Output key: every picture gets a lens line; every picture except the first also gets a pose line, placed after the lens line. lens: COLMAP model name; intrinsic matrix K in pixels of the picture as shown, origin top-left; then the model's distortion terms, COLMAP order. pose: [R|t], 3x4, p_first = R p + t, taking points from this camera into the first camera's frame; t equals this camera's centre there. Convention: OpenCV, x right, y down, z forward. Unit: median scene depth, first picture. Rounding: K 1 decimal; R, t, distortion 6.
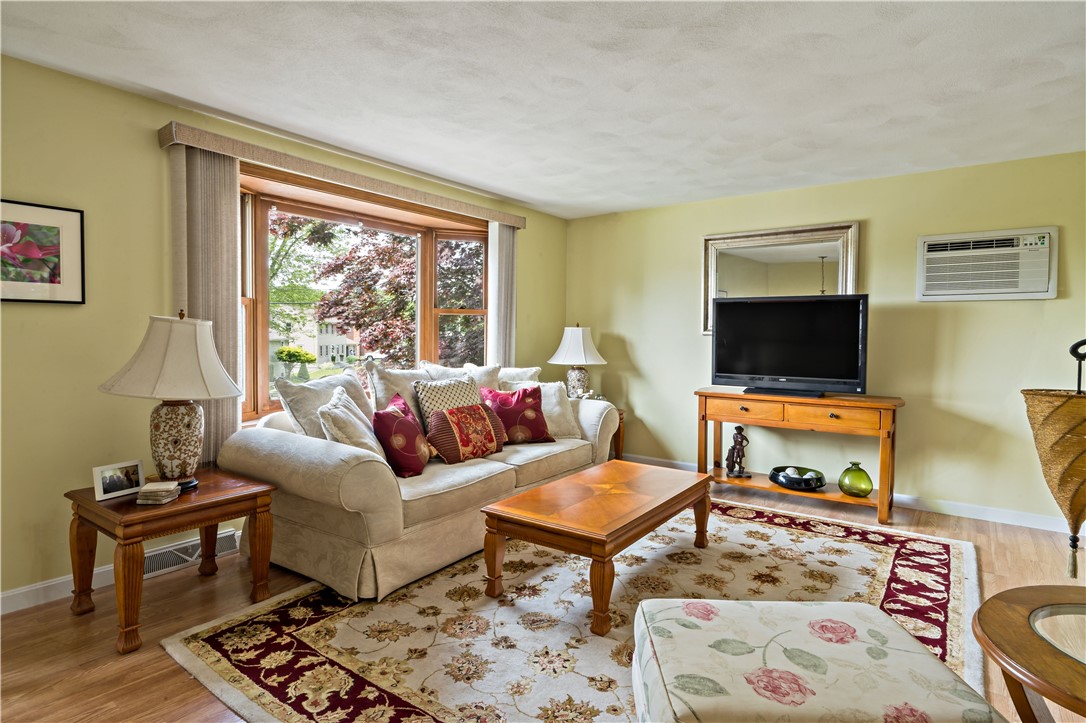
lens RADIAL K [[577.3, 0, 545.0], [0, 577.3, 353.9], [0, 0, 1]] dist [-0.001201, 0.001106]
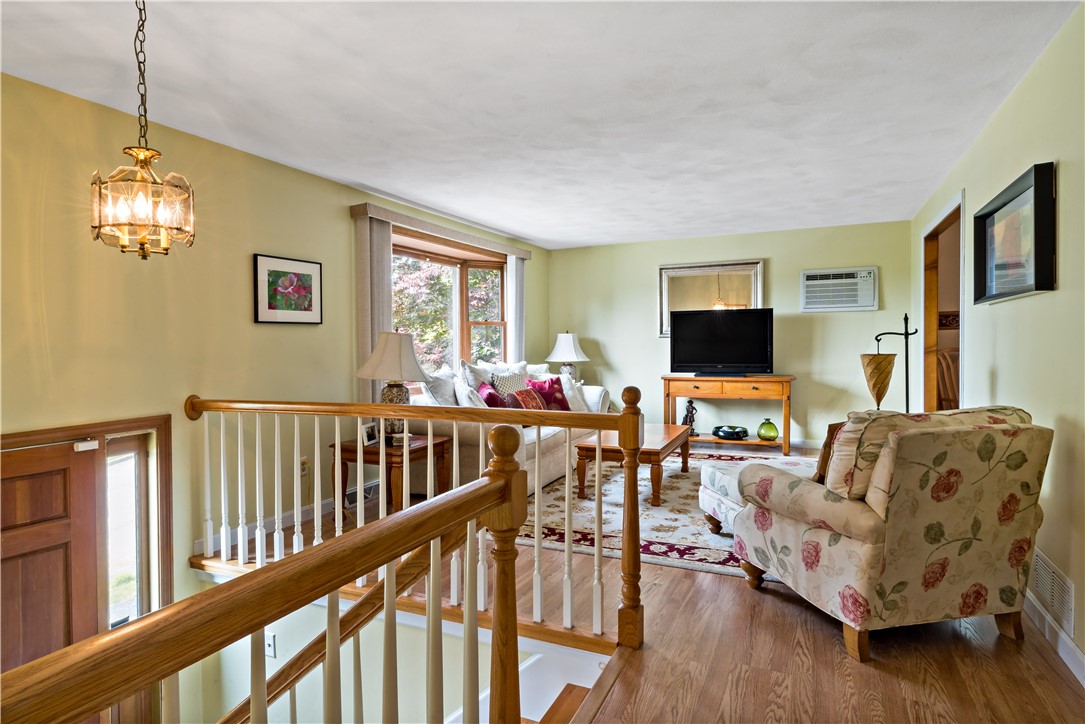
lens RADIAL K [[604.5, 0, 542.5], [0, 604.5, 362.0], [0, 0, 1]] dist [0.000097, -0.000374]
pose [[0.978997, -0.028595, 0.201859, -0.361090], [0.028367, 0.999589, 0.004024, 0.015352], [-0.201892, 0.001787, 0.979406, -0.443420]]
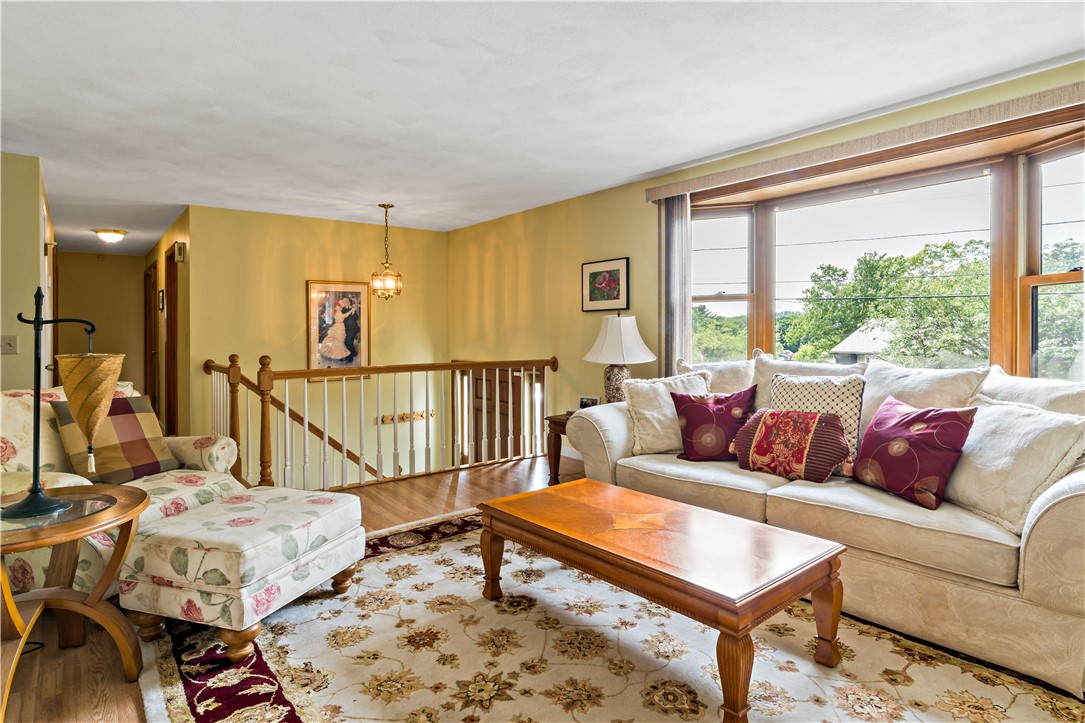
lens RADIAL K [[578.7, 0, 545.6], [0, 578.7, 331.7], [0, 0, 1]] dist [-0.001918, -0.000050]
pose [[-0.244815, -0.005647, -0.969553, 0.647283], [-0.025986, 0.999662, 0.000739, -0.008035], [0.969221, 0.025376, -0.244879, 0.780432]]
